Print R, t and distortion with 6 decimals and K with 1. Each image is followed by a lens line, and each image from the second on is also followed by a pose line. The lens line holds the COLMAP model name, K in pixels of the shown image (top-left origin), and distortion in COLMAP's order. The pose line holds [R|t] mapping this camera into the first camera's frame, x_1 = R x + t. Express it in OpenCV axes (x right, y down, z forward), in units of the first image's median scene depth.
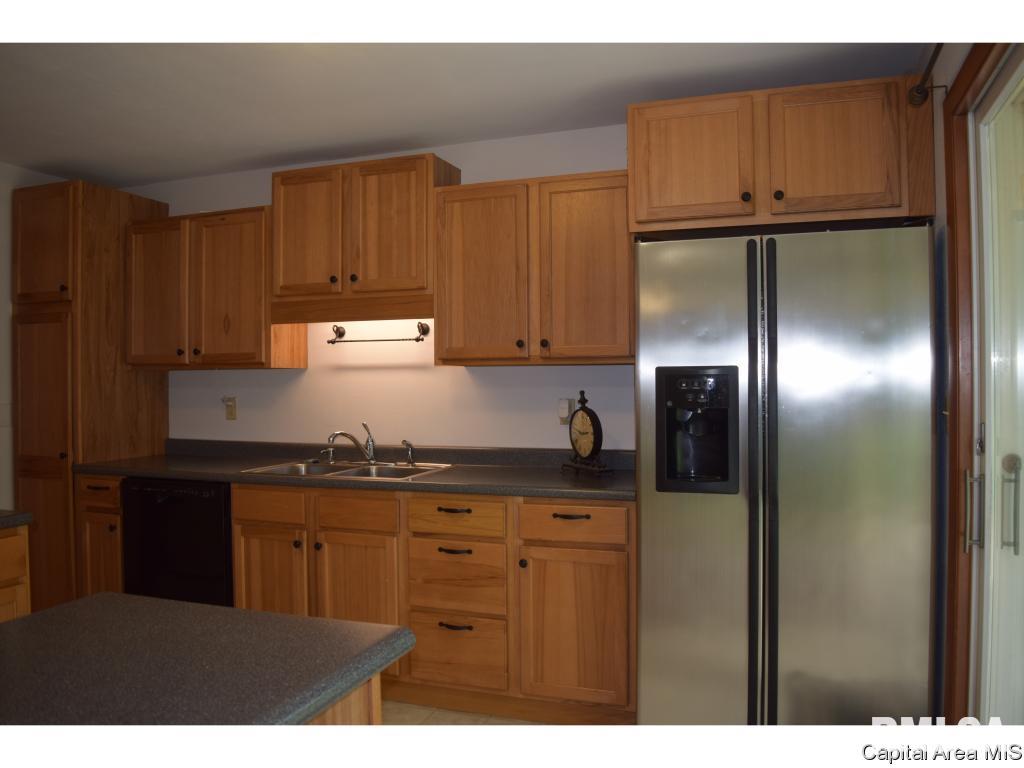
lens RADIAL K [[803.4, 0, 512.0], [0, 803.4, 384.0], [0, 0, 1]] dist [-0.092089, 0.015528]
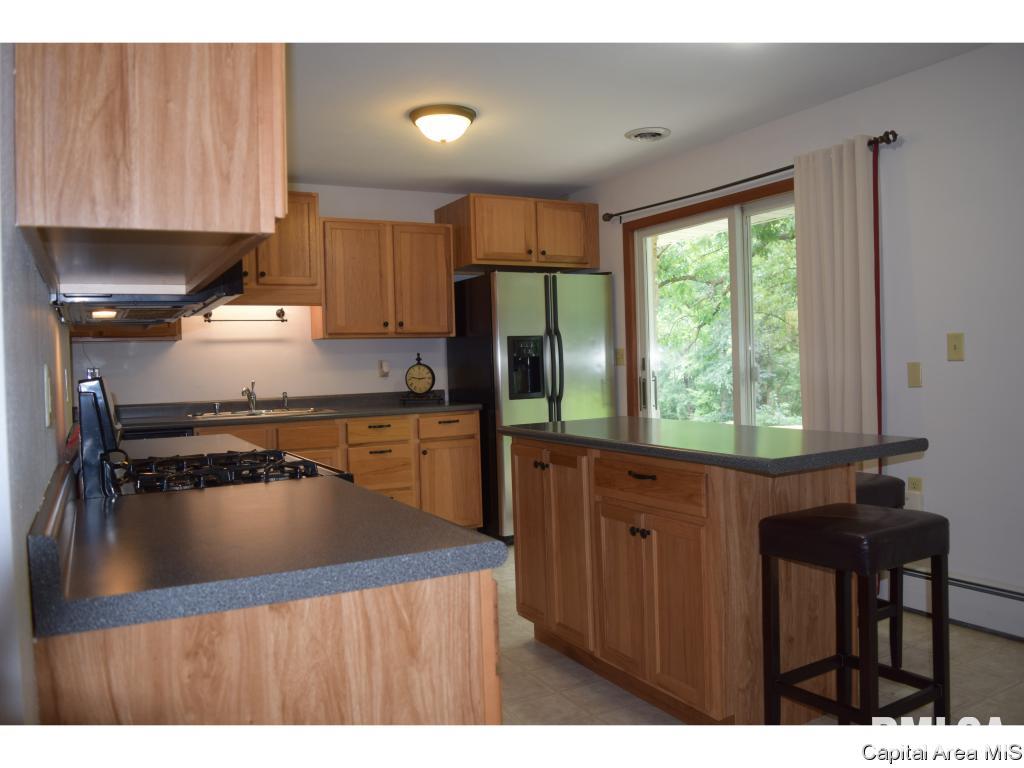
lens RADIAL K [[803.4, 0, 512.0], [0, 803.4, 384.0], [0, 0, 1]] dist [-0.092089, 0.015528]
pose [[0.663541, -0.029742, 0.747549, -1.012723], [0.030950, 0.999445, 0.012292, 0.056868], [-0.747500, 0.014981, 0.664093, -0.243959]]
